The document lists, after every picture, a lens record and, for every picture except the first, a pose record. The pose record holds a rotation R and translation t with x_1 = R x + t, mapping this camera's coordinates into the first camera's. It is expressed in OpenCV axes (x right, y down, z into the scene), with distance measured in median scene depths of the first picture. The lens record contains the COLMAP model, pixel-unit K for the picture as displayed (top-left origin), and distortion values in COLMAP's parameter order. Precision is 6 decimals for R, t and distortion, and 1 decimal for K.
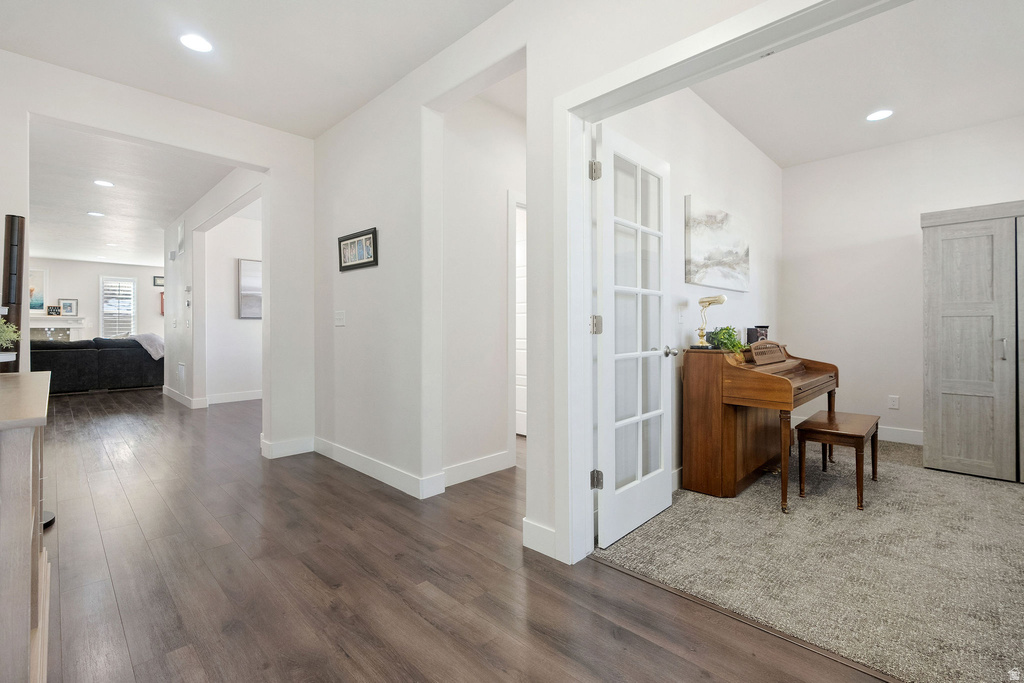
lens RADIAL K [[462.5, 0, 507.1], [0, 462.5, 331.6], [0, 0, 1]] dist [-0.001396, -0.000325]
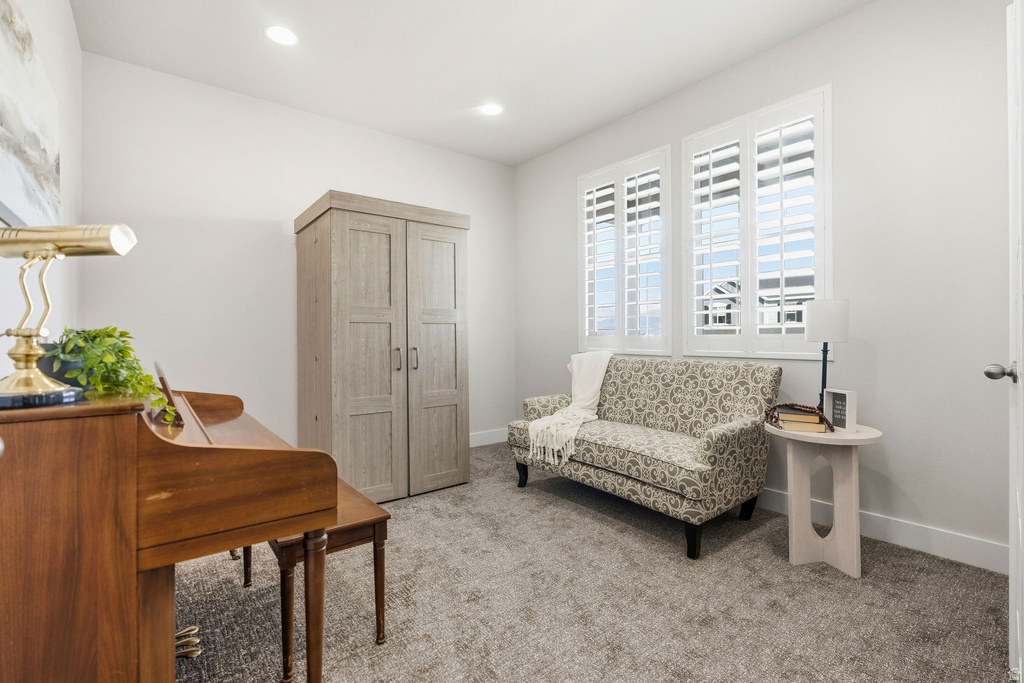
lens RADIAL K [[462.5, 0, 510.6], [0, 462.5, 338.2], [0, 0, 1]] dist [-0.001396, -0.000325]
pose [[0.113525, -0.000611, 0.993535, 0.171166], [0.004544, 0.999990, 0.000096, -0.003163], [-0.993525, 0.004504, 0.113526, 0.669004]]
